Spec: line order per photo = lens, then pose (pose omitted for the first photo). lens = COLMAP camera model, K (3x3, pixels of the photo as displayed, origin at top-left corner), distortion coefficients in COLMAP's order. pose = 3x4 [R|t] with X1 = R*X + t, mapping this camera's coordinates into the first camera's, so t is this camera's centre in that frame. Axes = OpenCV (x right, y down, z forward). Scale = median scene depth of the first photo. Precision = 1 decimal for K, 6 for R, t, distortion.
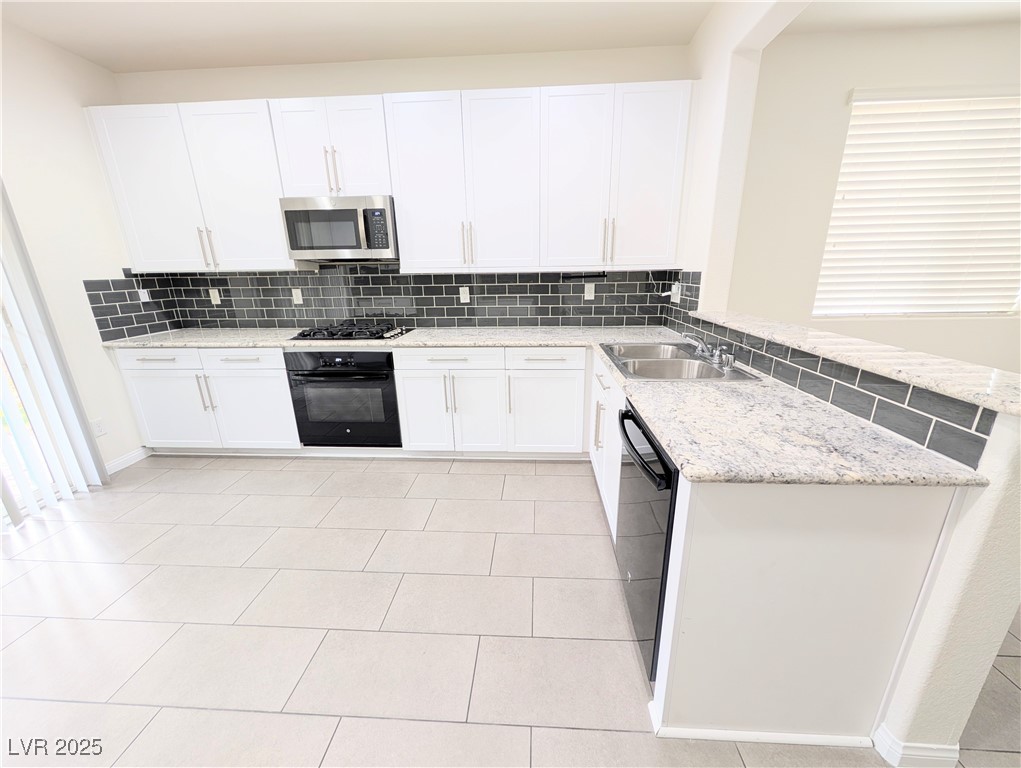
lens RADIAL K [[385.3, 0, 514.3], [0, 385.3, 380.9], [0, 0, 1]] dist [0.000826, 0.000515]
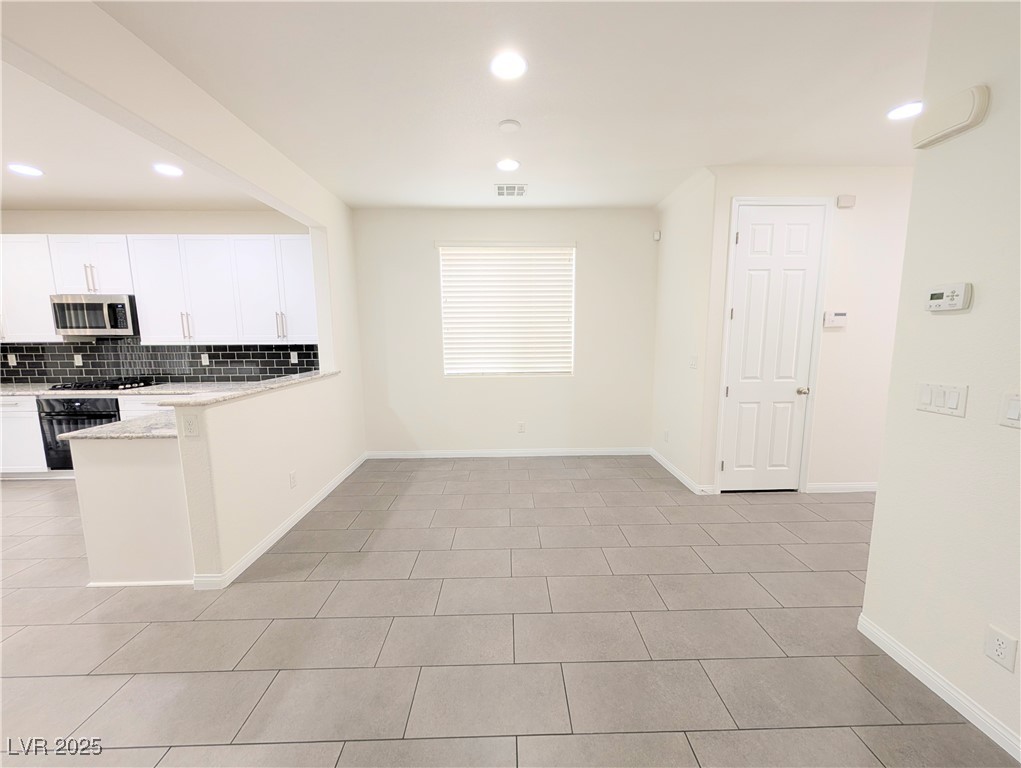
lens RADIAL K [[385.3, 0, 514.3], [0, 385.3, 380.9], [0, 0, 1]] dist [0.000826, 0.000515]
pose [[0.996667, -0.000300, 0.081579, 0.978645], [0.013482, 0.986848, -0.161086, 0.105713], [-0.080458, 0.161649, 0.983563, -0.510749]]
